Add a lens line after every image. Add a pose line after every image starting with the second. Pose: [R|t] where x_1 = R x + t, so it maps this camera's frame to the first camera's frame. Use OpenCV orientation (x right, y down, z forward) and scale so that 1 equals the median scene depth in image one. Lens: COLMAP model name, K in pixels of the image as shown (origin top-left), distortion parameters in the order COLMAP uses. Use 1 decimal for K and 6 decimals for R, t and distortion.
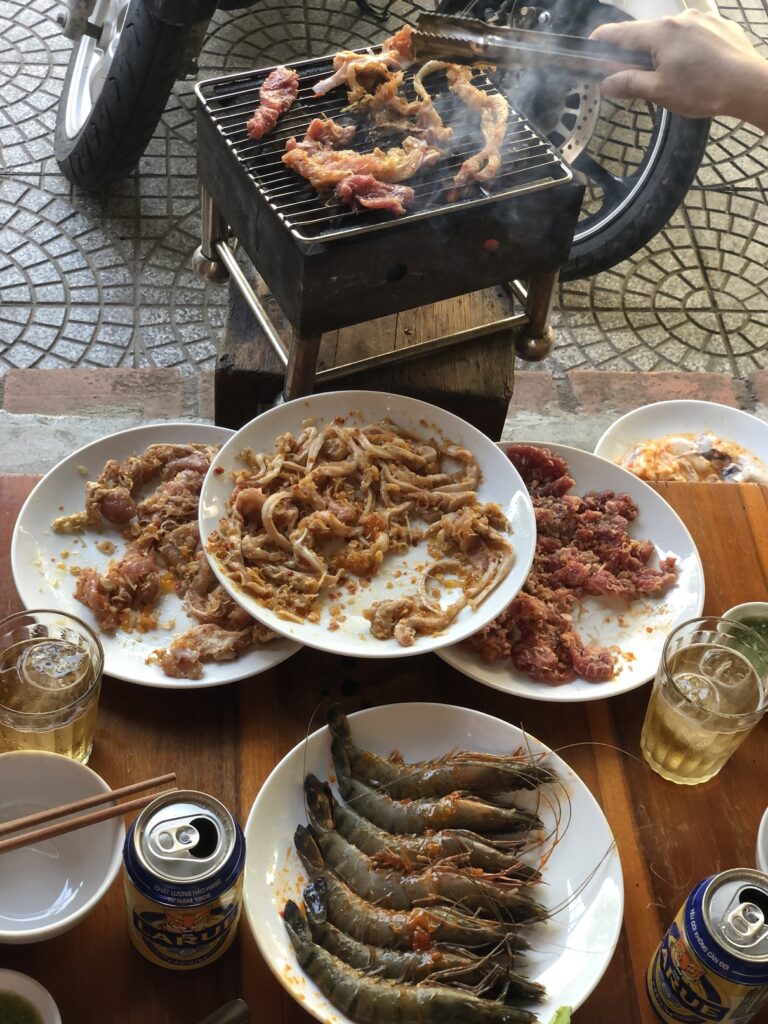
lens RADIAL K [[1535.0, 0, 384.0], [0, 1535.0, 512.0], [0, 0, 1]] dist [-0.034156, -0.029183]
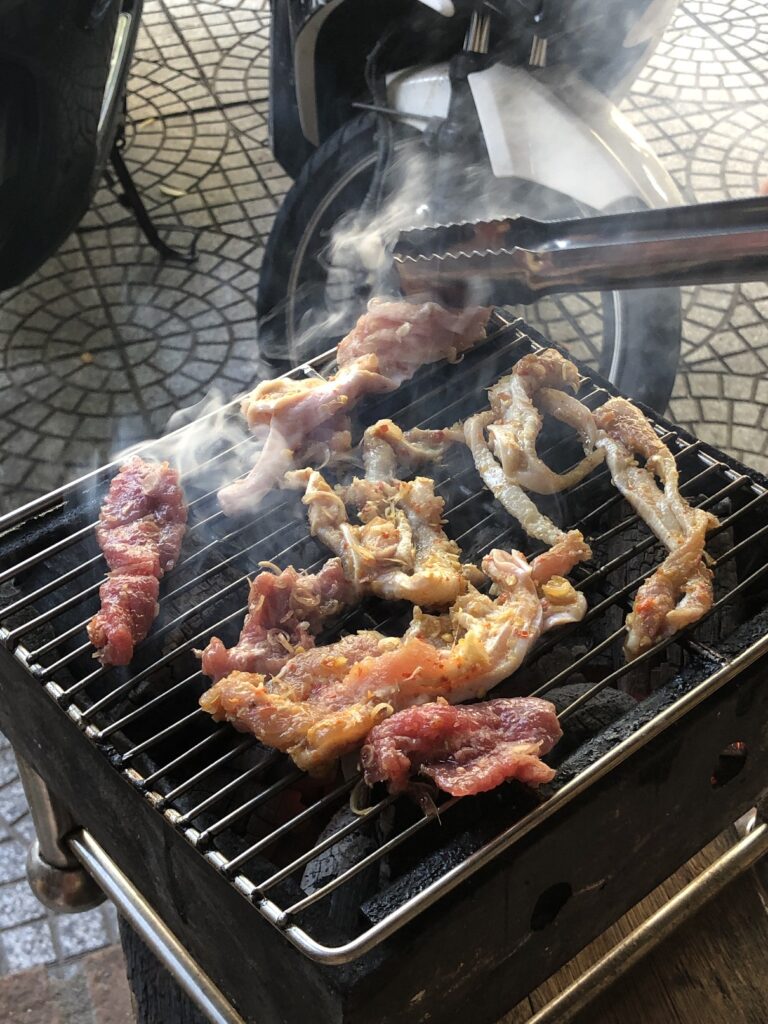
lens RADIAL K [[1496.7, 0, 384.0], [0, 1496.7, 512.0], [0, 0, 1]] dist [-0.019511, -0.063036]
pose [[0.963937, -0.243098, 0.108302, -0.051871], [0.254333, 0.961301, -0.105906, -0.230874], [-0.078365, 0.129631, 0.988461, 0.628830]]
